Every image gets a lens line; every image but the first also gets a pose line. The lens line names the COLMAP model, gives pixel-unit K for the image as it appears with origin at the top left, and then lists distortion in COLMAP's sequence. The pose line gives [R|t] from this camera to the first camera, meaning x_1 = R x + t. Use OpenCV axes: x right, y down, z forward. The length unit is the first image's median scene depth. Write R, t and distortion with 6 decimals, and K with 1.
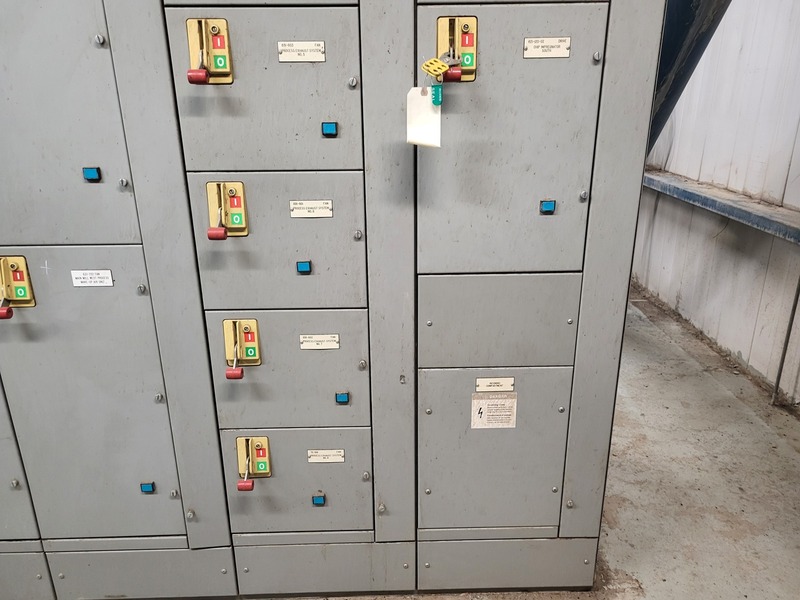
lens RADIAL K [[599.8, 0, 399.7], [0, 599.8, 303.5], [0, 0, 1]] dist [0.028117, -0.011863]
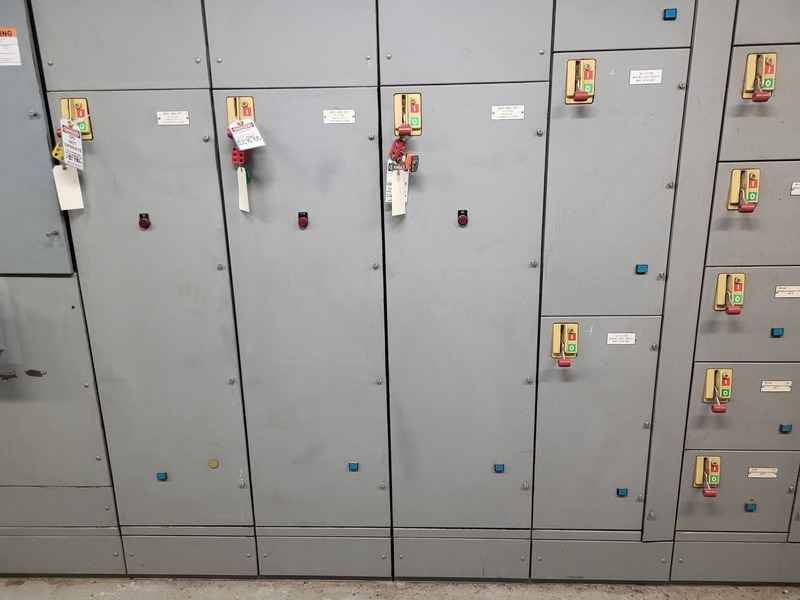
lens RADIAL K [[599.8, 0, 401.3], [0, 599.8, 296.9], [0, 0, 1]] dist [0.028117, -0.011863]
pose [[0.997829, 0.005247, -0.065654, -0.908848], [-0.009797, 0.997556, -0.069175, -0.035678], [0.065131, 0.069668, 0.995442, -0.446986]]
